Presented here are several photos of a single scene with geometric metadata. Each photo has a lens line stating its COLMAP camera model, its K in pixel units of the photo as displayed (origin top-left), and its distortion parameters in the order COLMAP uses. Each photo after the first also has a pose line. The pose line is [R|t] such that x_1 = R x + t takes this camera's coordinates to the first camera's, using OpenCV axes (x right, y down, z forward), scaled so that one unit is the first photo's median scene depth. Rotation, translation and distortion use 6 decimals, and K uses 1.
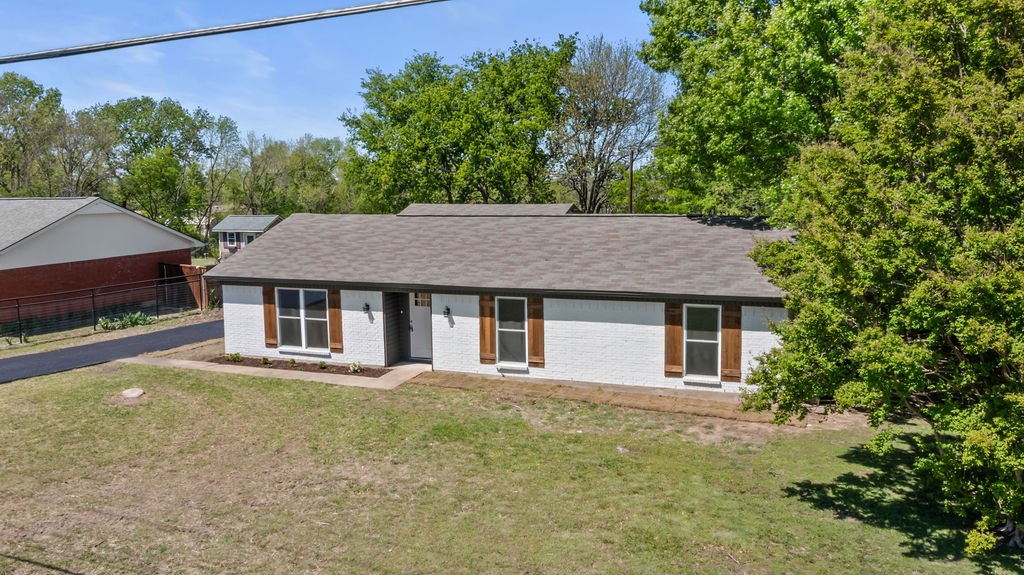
lens RADIAL K [[812.8, 0, 482.2], [0, 812.8, 282.4], [0, 0, 1]] dist [-0.036483, 0.009559]
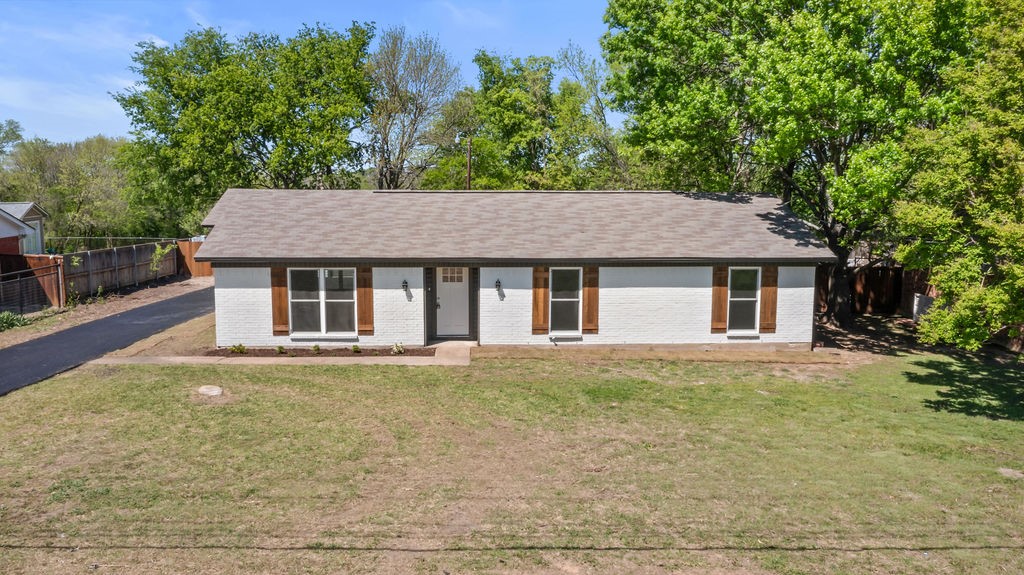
lens RADIAL K [[812.8, 0, 458.2], [0, 812.8, 271.3], [0, 0, 1]] dist [-0.036483, 0.009559]
pose [[0.919815, -0.029444, 0.391246, -0.485269], [0.033700, 0.999424, -0.004014, 0.022172], [-0.390902, 0.016877, 0.920278, 0.103242]]
